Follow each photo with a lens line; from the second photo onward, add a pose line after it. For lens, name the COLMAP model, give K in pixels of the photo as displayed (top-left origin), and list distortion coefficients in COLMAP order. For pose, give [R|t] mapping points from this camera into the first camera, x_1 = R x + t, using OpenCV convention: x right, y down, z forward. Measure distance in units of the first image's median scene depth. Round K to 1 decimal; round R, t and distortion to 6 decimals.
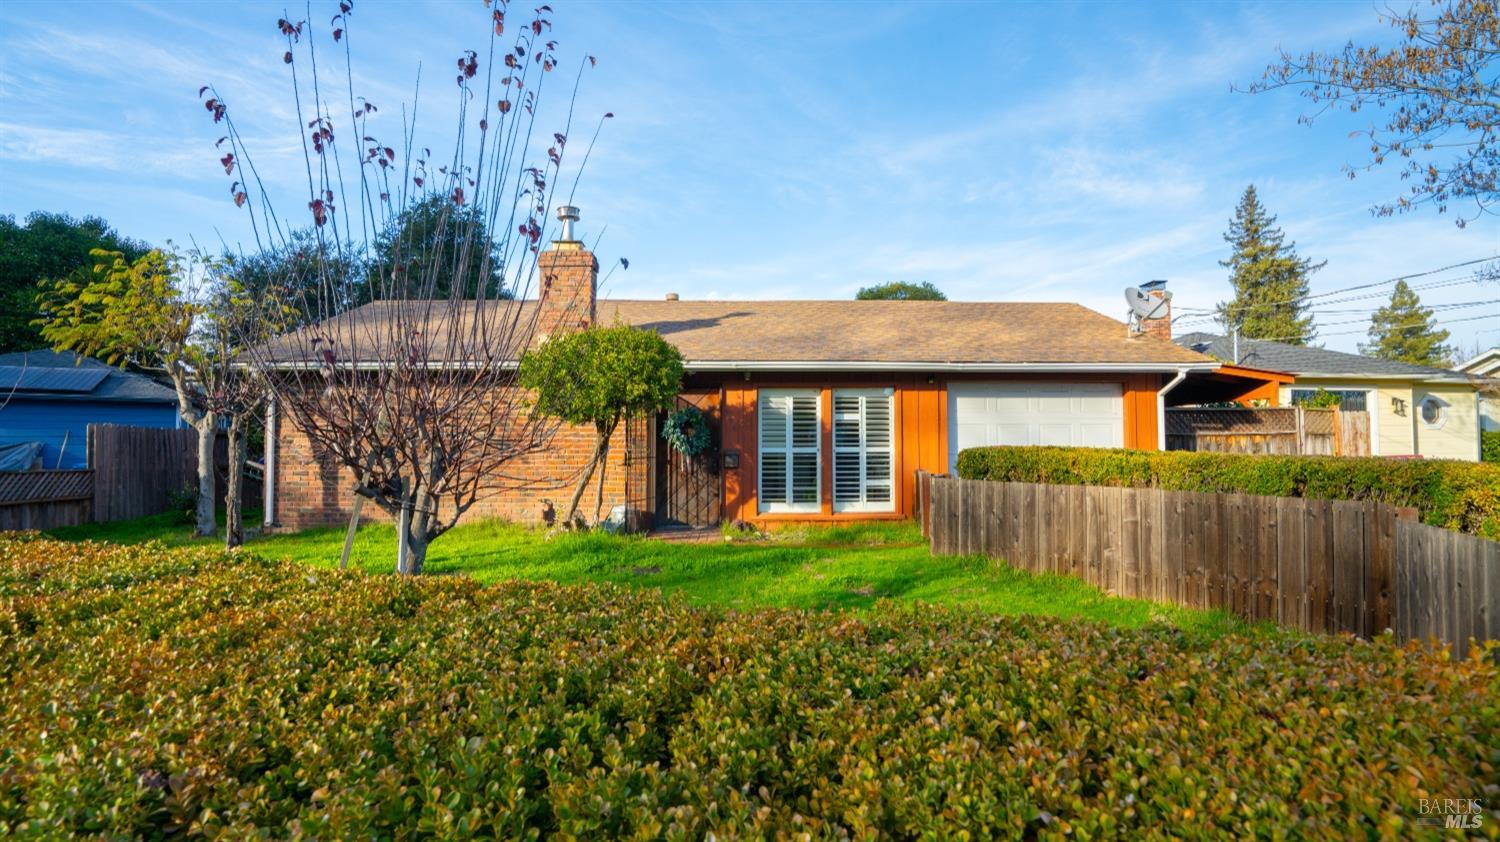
lens RADIAL K [[696.4, 0, 750.0], [0, 696.4, 421.0], [0, 0, 1]] dist [-0.032749, 0.000916]
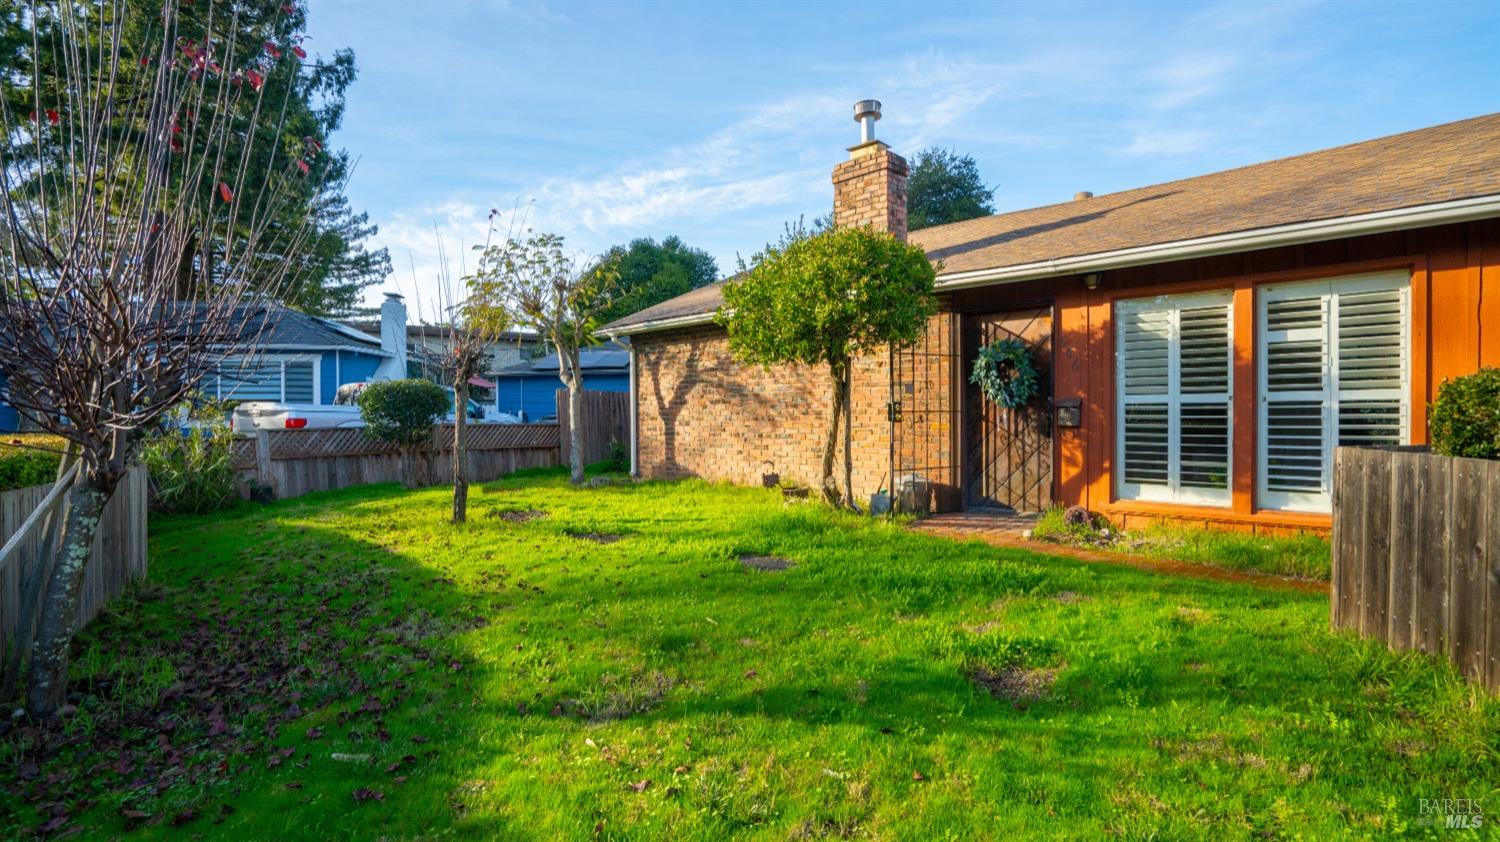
lens RADIAL K [[696.4, 0, 750.0], [0, 696.4, 421.0], [0, 0, 1]] dist [-0.032749, 0.000916]
pose [[0.715014, 0.004763, -0.699094, 0.209439], [0.030536, 0.998810, 0.038036, 0.027555], [0.698443, -0.048544, 0.714017, 0.325488]]
